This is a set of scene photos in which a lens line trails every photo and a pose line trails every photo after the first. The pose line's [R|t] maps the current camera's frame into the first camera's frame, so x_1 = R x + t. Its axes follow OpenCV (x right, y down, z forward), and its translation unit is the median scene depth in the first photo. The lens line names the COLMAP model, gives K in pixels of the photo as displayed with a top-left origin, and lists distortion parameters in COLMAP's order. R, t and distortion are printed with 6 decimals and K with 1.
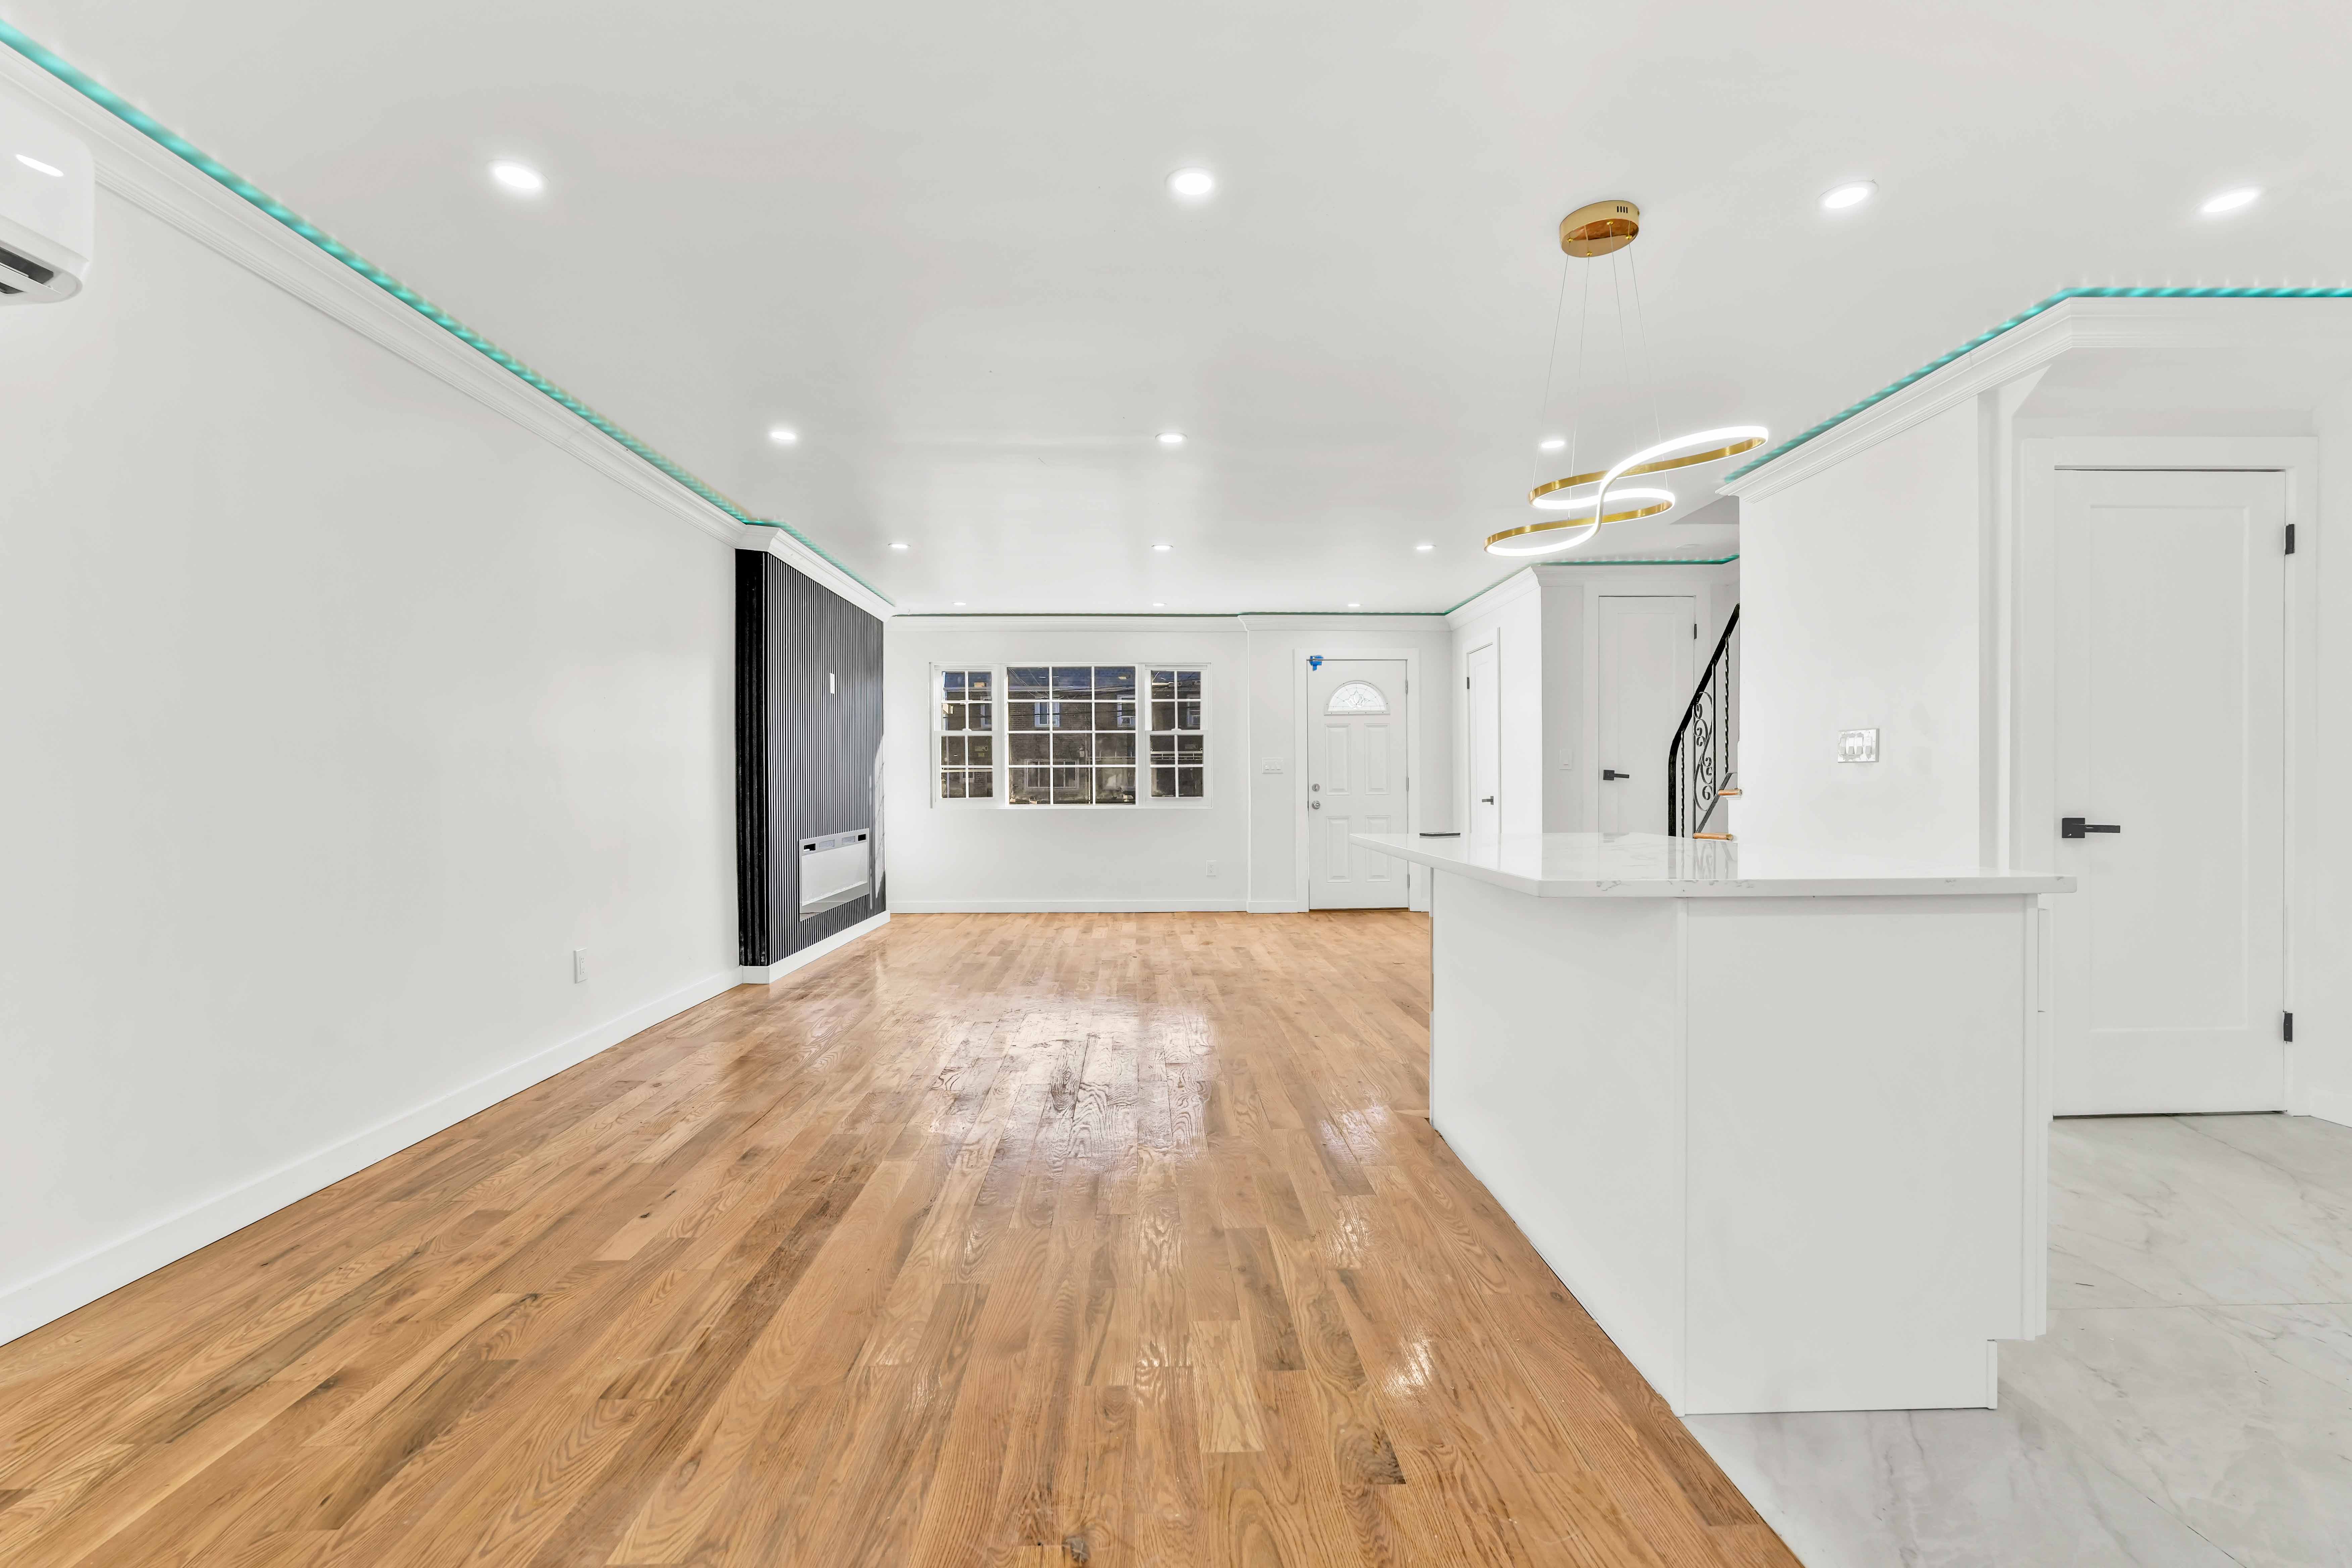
lens RADIAL K [[1045.5, 0, 1190.8], [0, 1045.5, 794.4], [0, 0, 1]] dist [-0.016836, 0.007573]
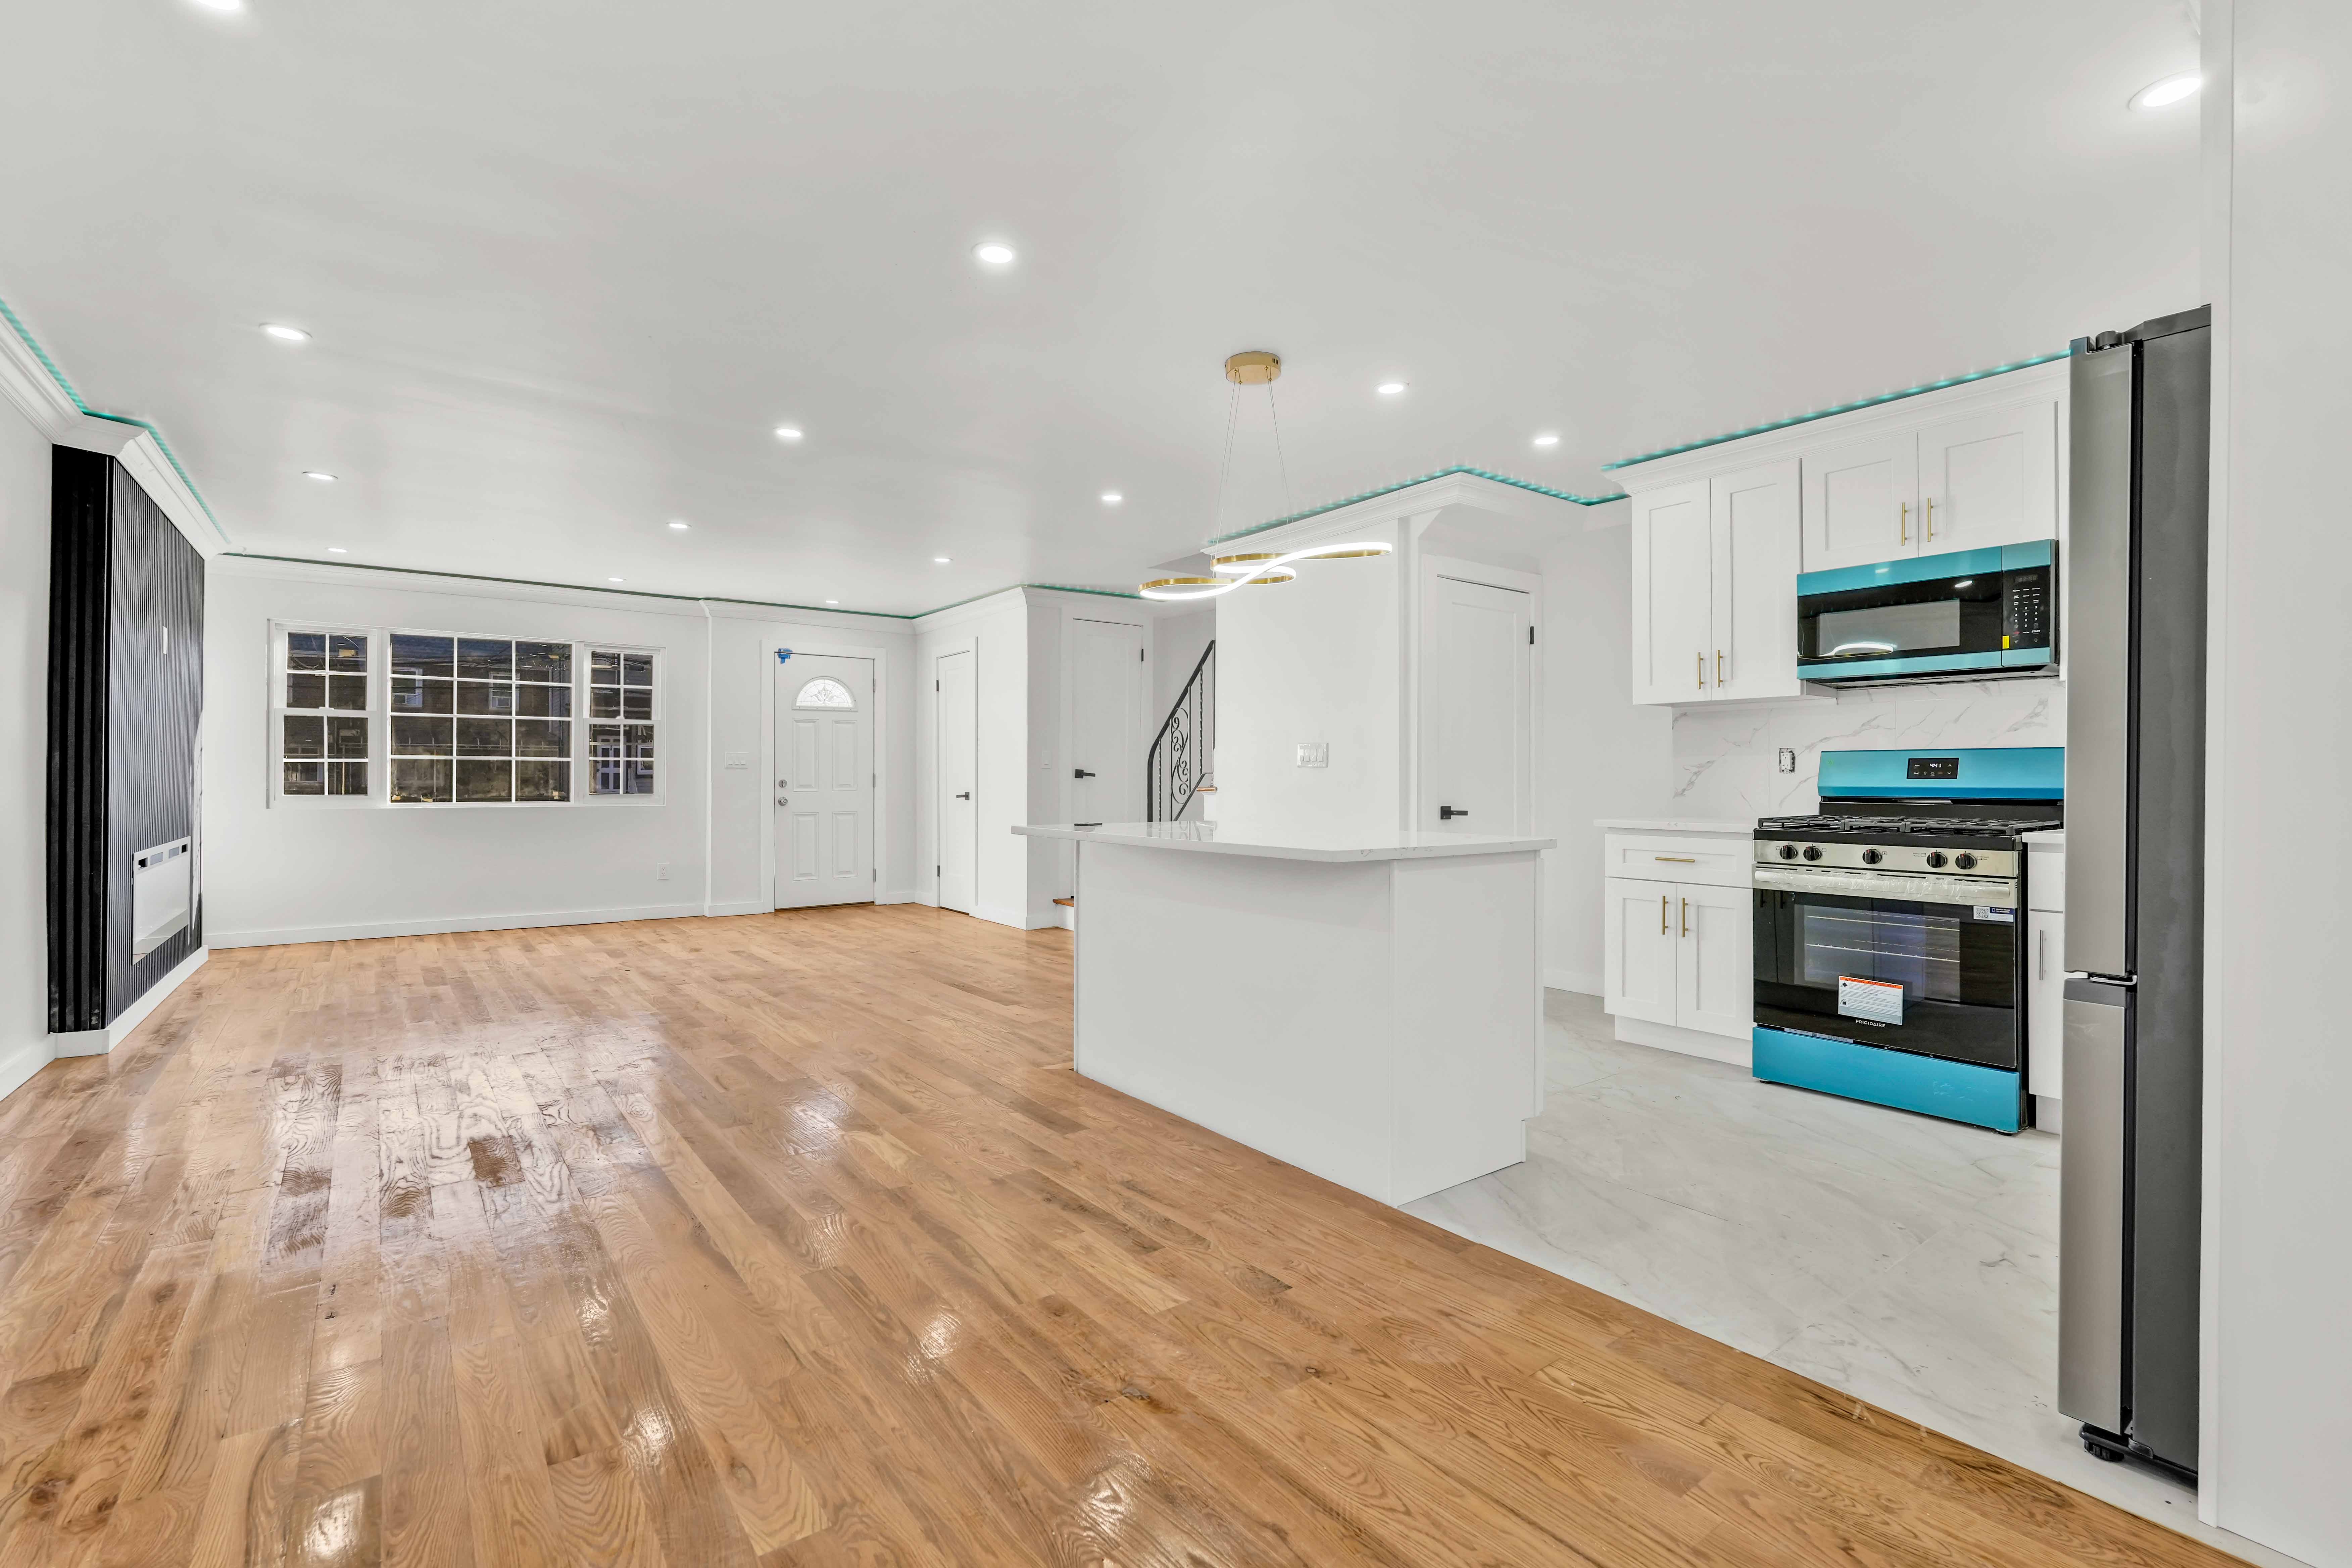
lens RADIAL K [[1045.5, 0, 1185.0], [0, 1045.5, 771.1], [0, 0, 1]] dist [-0.016836, 0.007573]
pose [[0.816764, 0.010560, 0.576875, -0.218168], [0.000063, 0.999831, -0.018392, -0.000317], [-0.576972, 0.015059, 0.816625, -0.019454]]
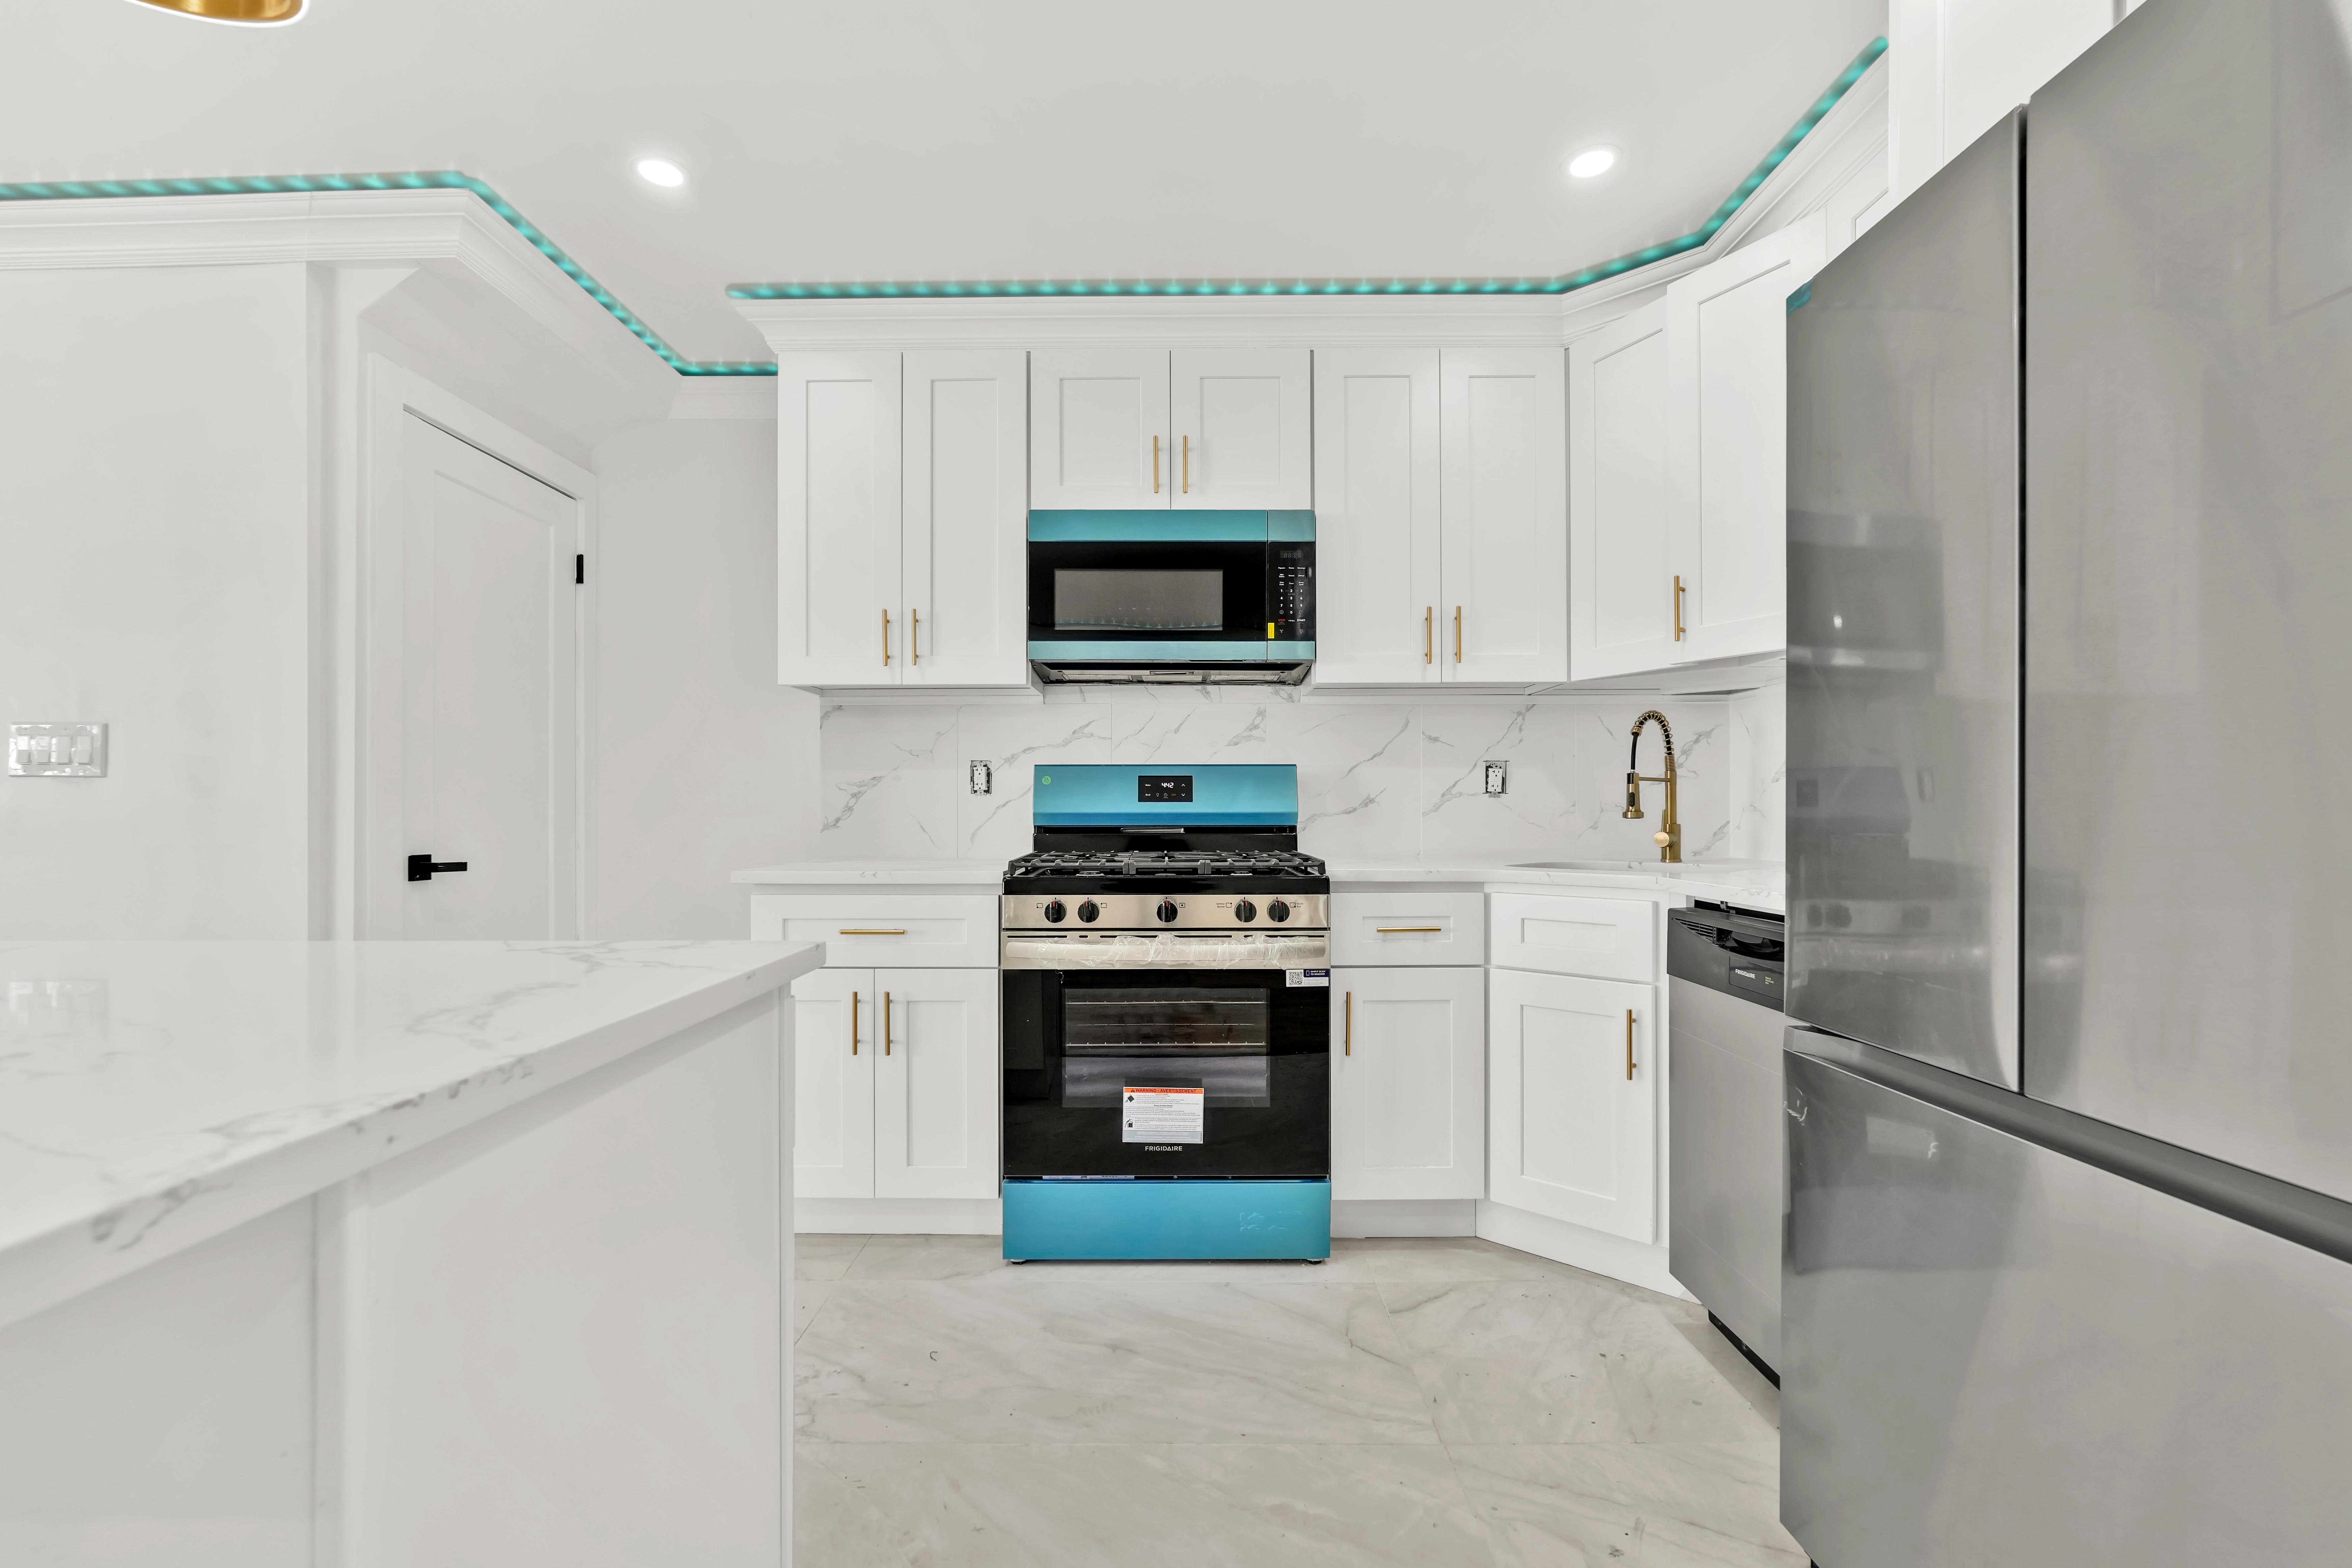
lens RADIAL K [[1072.6, 0, 1159.4], [0, 1072.6, 809.1], [0, 0, 1]] dist [0.000478, 0.003943]
pose [[0.067610, 0.008311, 0.997677, 0.043219], [0.011634, 0.999891, -0.009118, 0.000914], [-0.997644, 0.012224, 0.067506, 0.239624]]
